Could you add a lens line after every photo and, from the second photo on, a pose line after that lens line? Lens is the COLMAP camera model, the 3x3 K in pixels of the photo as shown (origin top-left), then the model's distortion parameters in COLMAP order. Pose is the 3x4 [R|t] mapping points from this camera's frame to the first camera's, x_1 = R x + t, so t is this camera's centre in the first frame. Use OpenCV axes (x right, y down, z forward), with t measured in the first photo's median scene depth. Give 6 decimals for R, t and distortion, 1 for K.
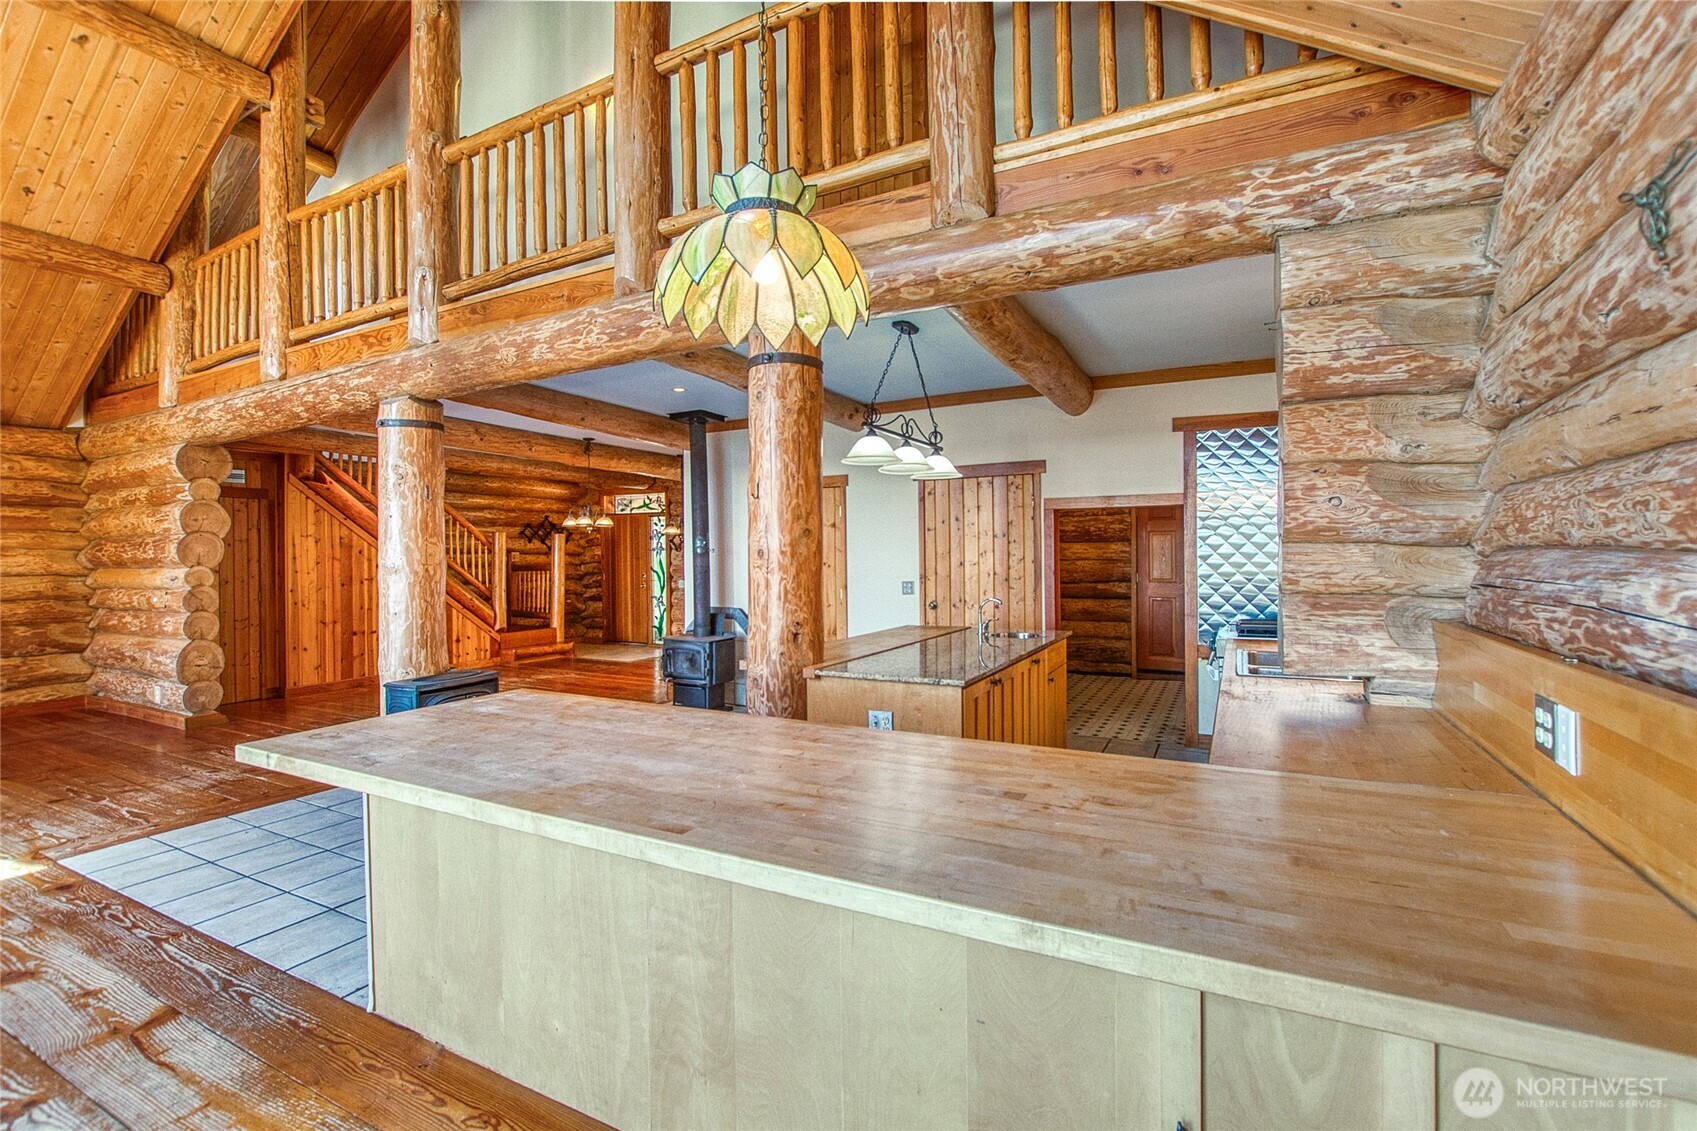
lens RADIAL K [[760.0, 0, 861.4], [0, 760.0, 559.5], [0, 0, 1]] dist [-0.024351, 0.003882]
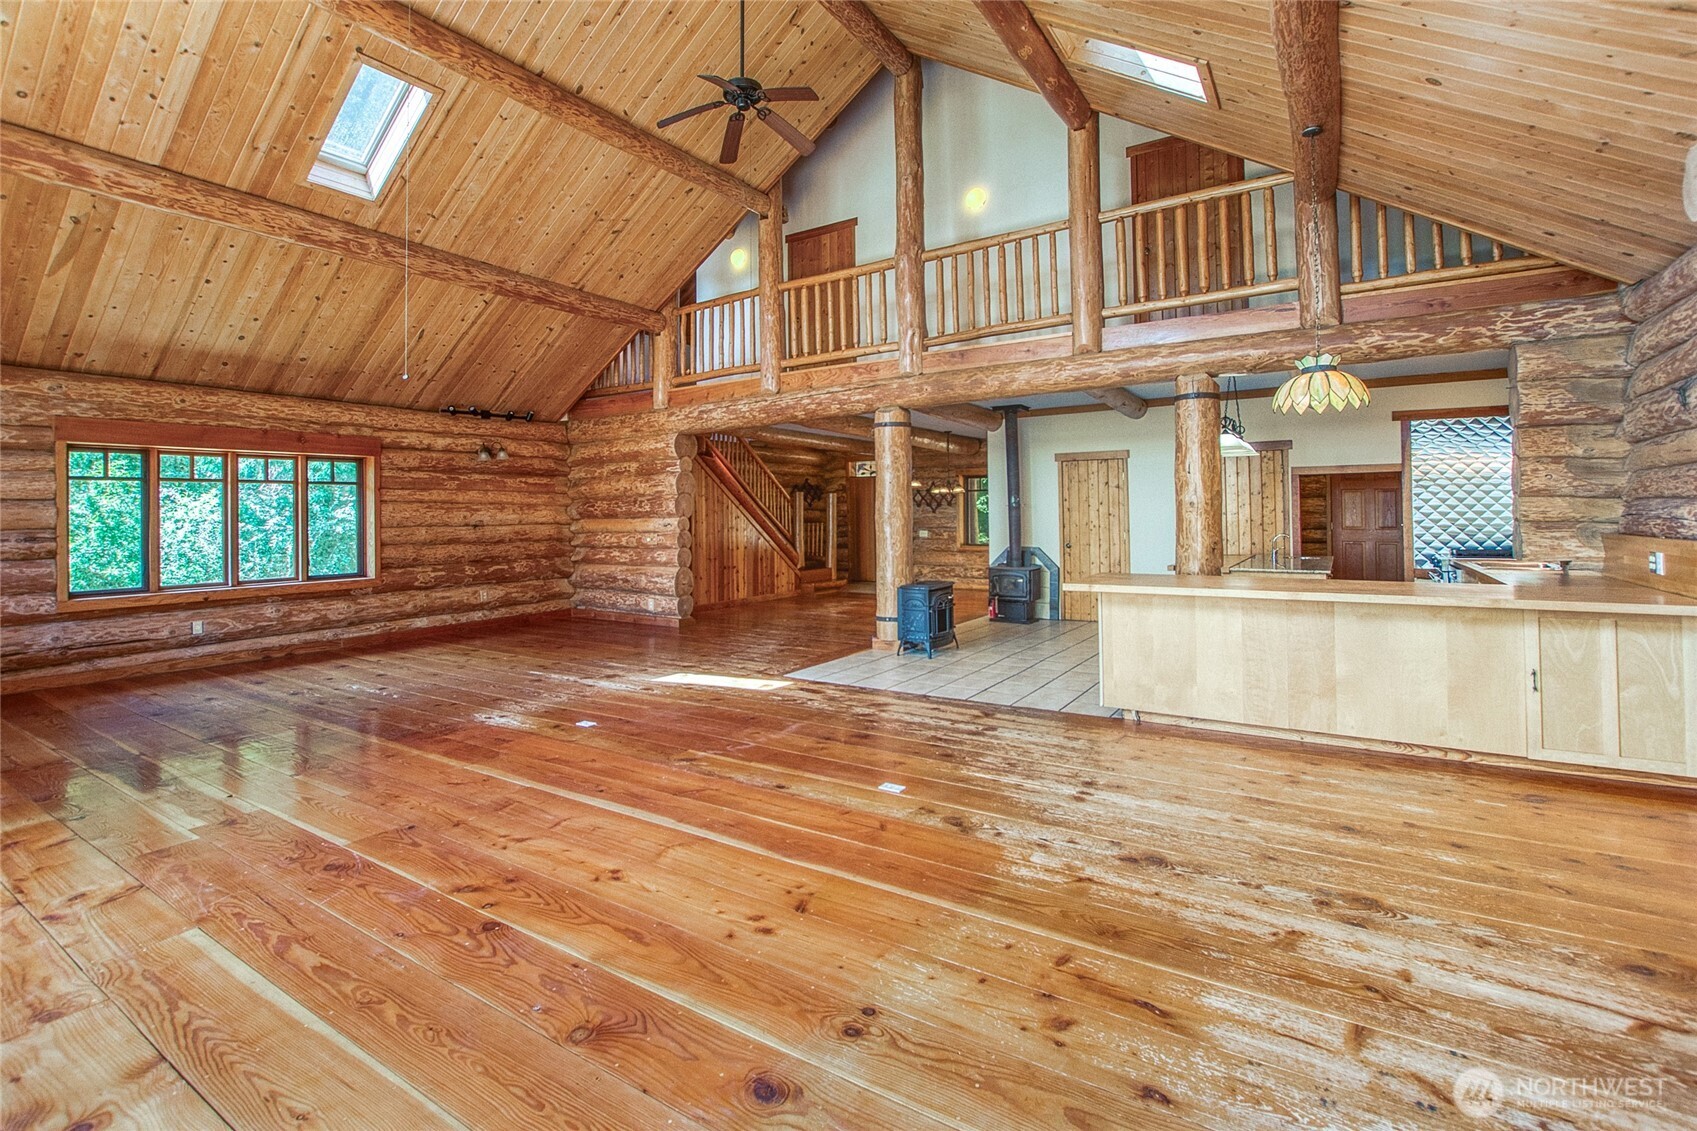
lens RADIAL K [[760.0, 0, 866.7], [0, 760.0, 505.3], [0, 0, 1]] dist [-0.024351, 0.003882]
pose [[0.994795, -0.003504, -0.101837, -0.337183], [0.001859, 0.999866, -0.016244, 0.010364], [0.101880, 0.015971, 0.994668, -0.404076]]
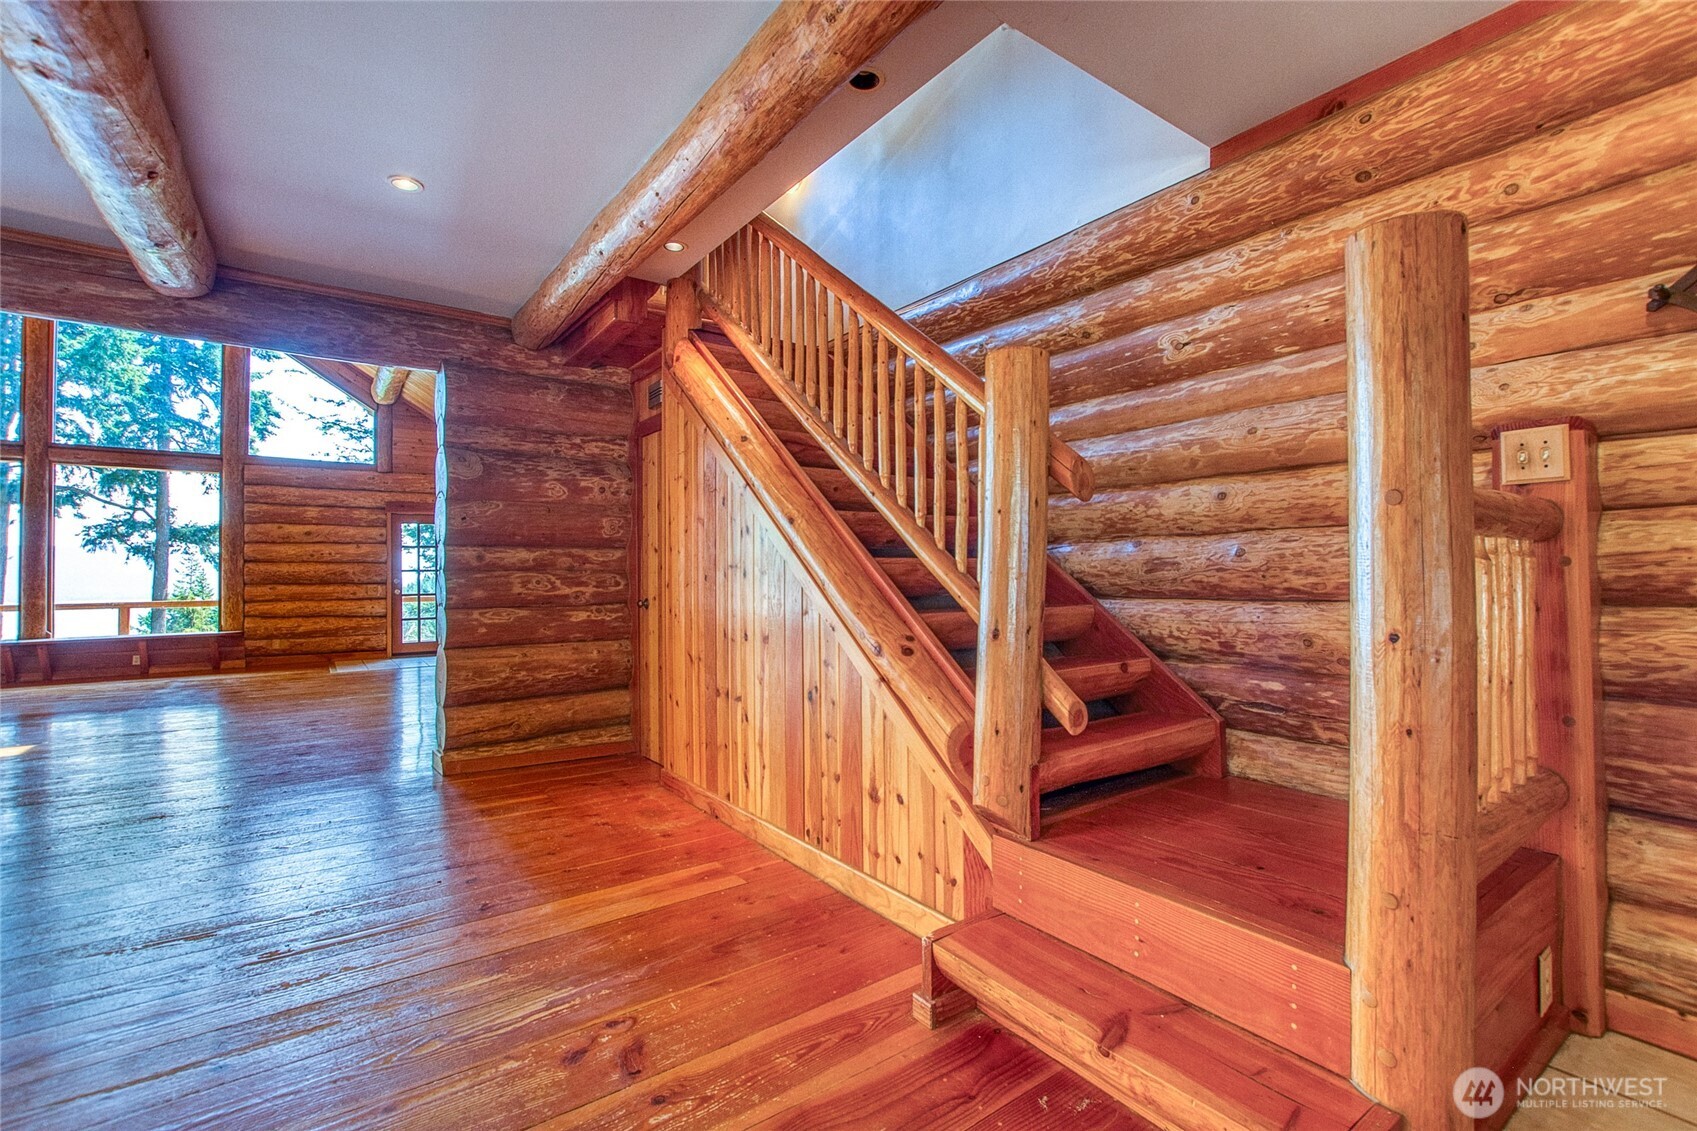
lens RADIAL K [[760.0, 0, 871.1], [0, 760.0, 553.4], [0, 0, 1]] dist [-0.024351, 0.003882]
pose [[-0.464186, -0.008265, -0.885699, -0.392315], [0.010449, 0.999836, -0.014806, 0.031203], [0.885676, -0.016127, -0.464023, 1.546935]]
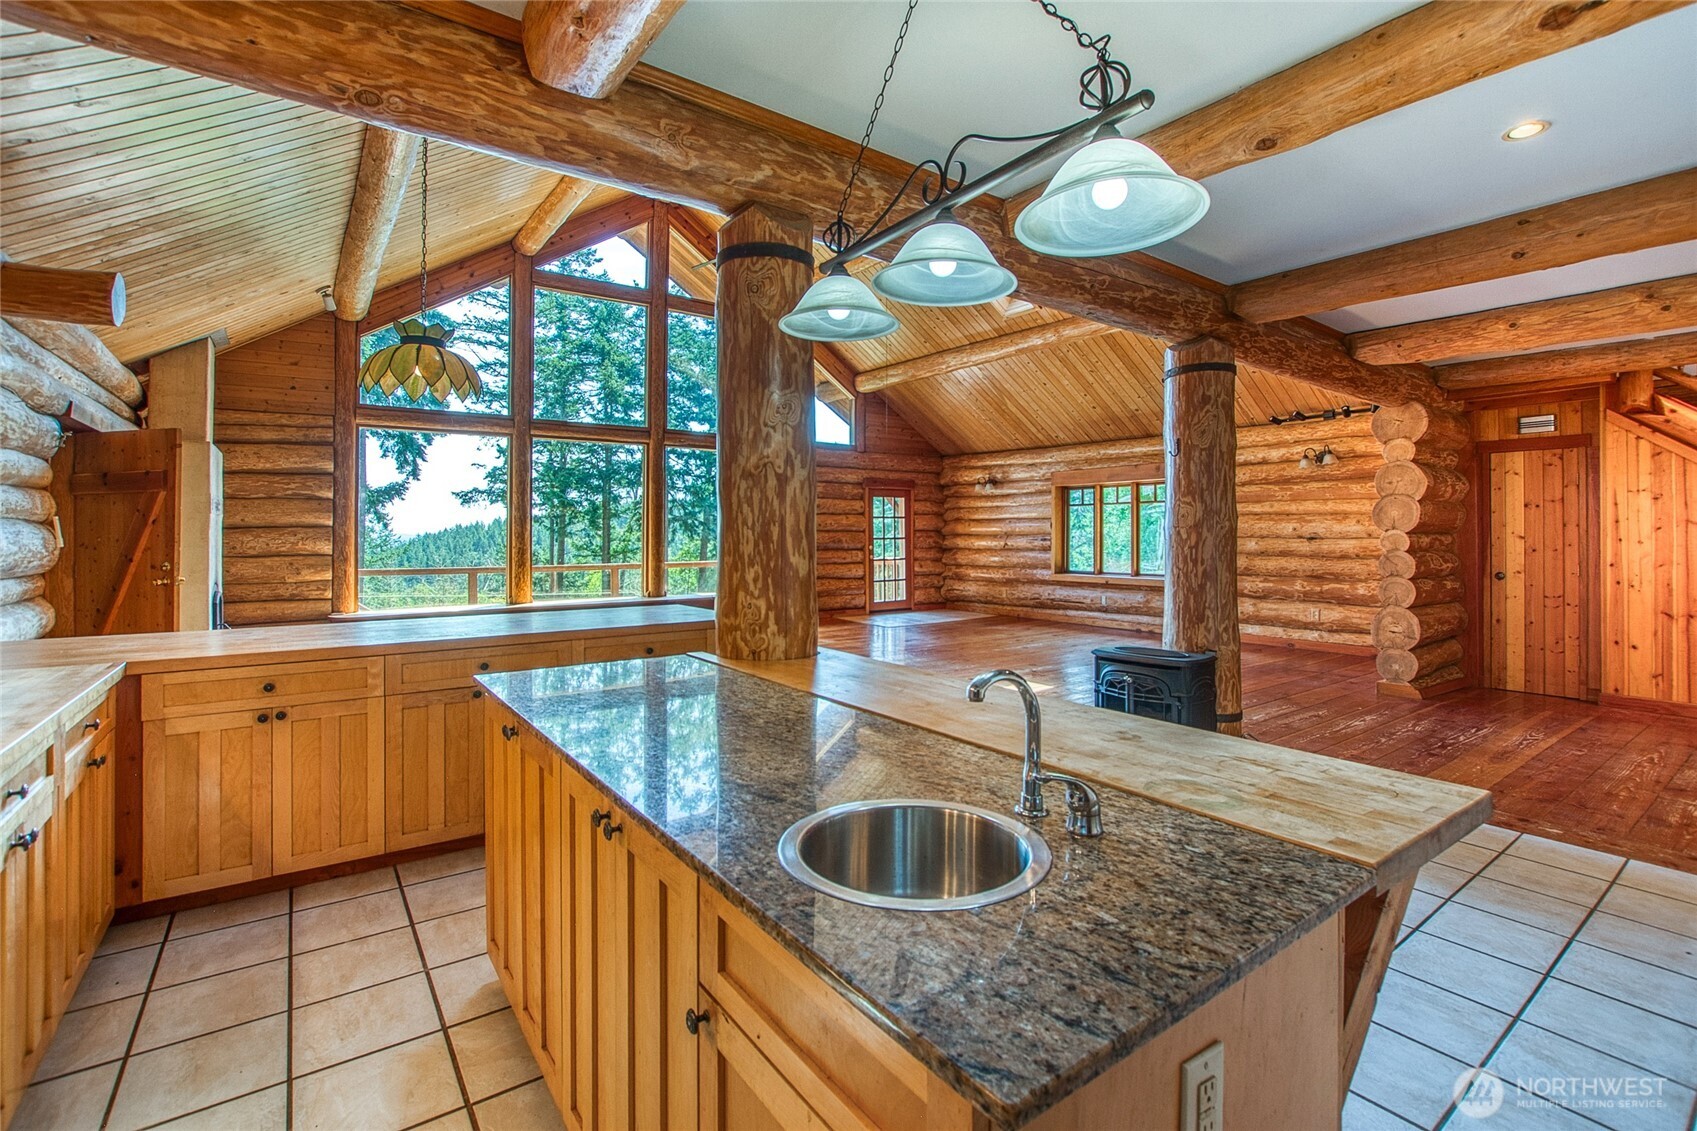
lens RADIAL K [[760.0, 0, 829.0], [0, 760.0, 531.8], [0, 0, 1]] dist [-0.024351, 0.003882]
pose [[-0.500537, 0.006399, -0.865692, 0.297455], [-0.000418, 0.999971, 0.007633, 0.003748], [0.865715, 0.004182, -0.500519, 0.777739]]
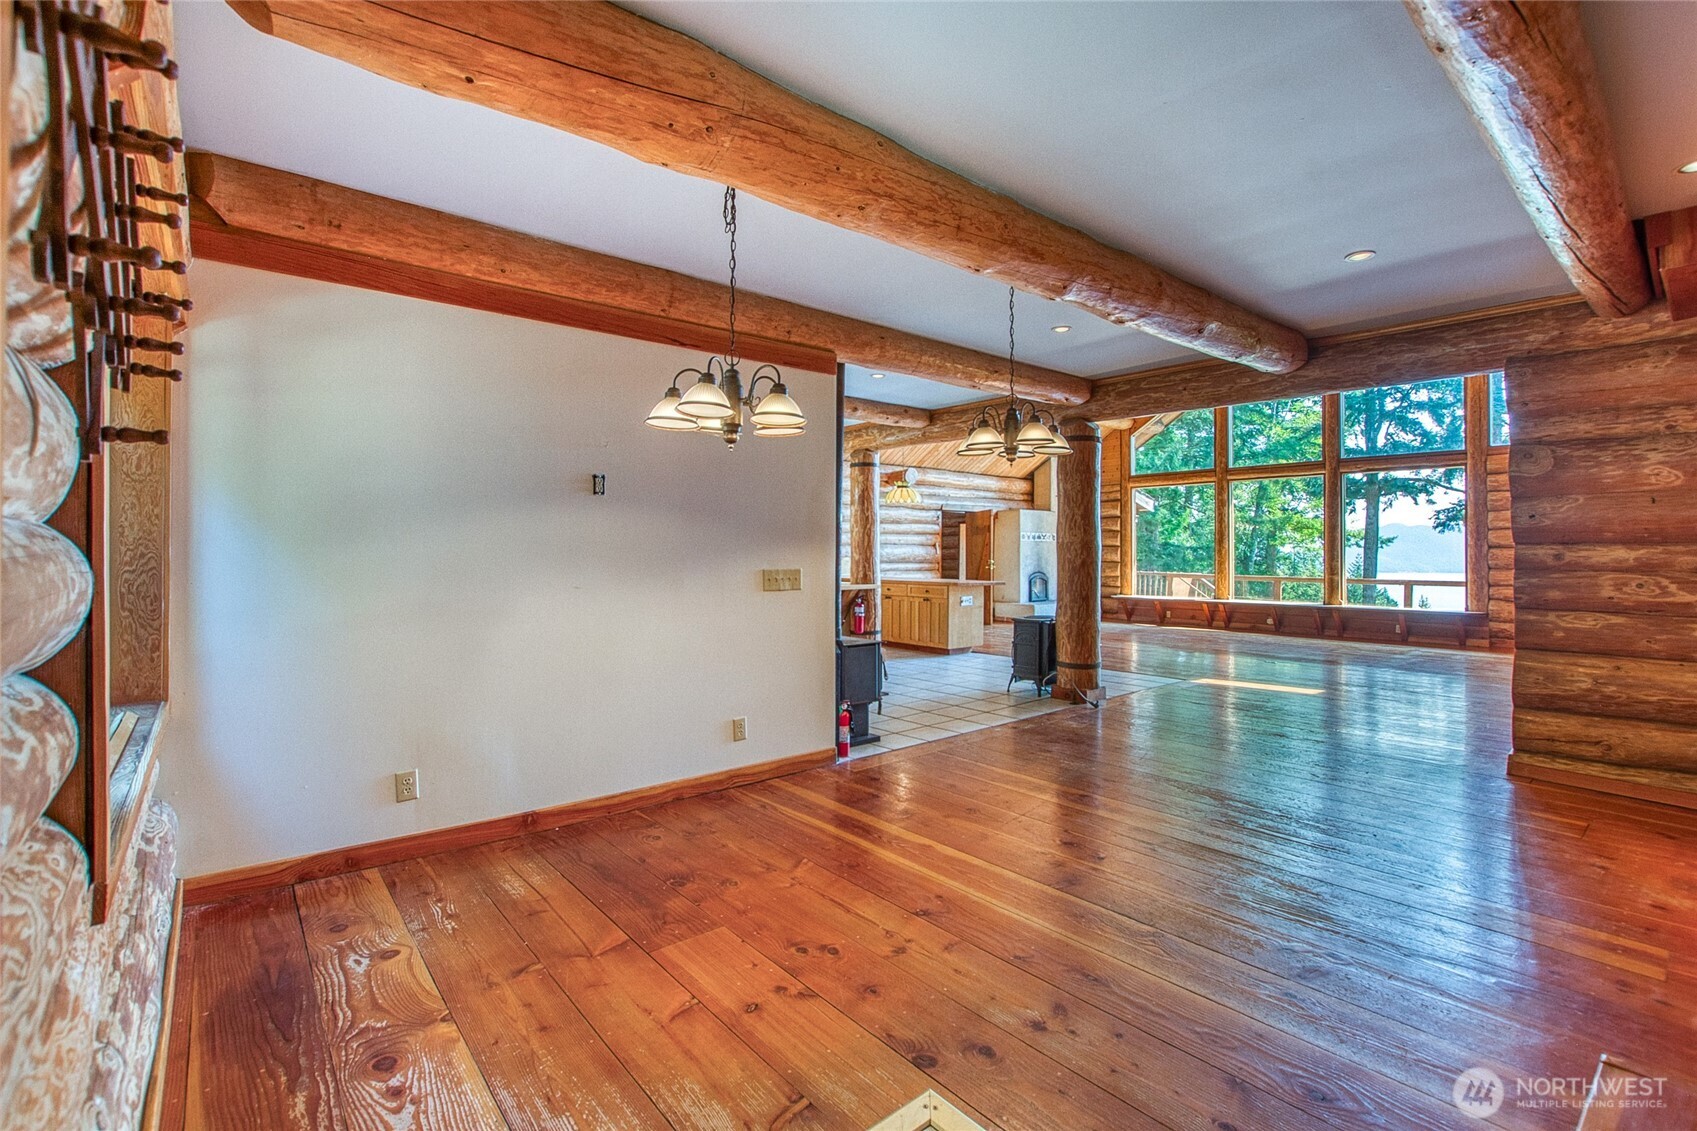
lens RADIAL K [[760.0, 0, 847.6], [0, 760.0, 543.8], [0, 0, 1]] dist [-0.024351, 0.003882]
pose [[-0.912018, 0.008285, 0.410066, -0.537296], [0.004900, 0.999945, -0.009306, 0.013838], [-0.410121, -0.006478, -0.912008, 1.737742]]
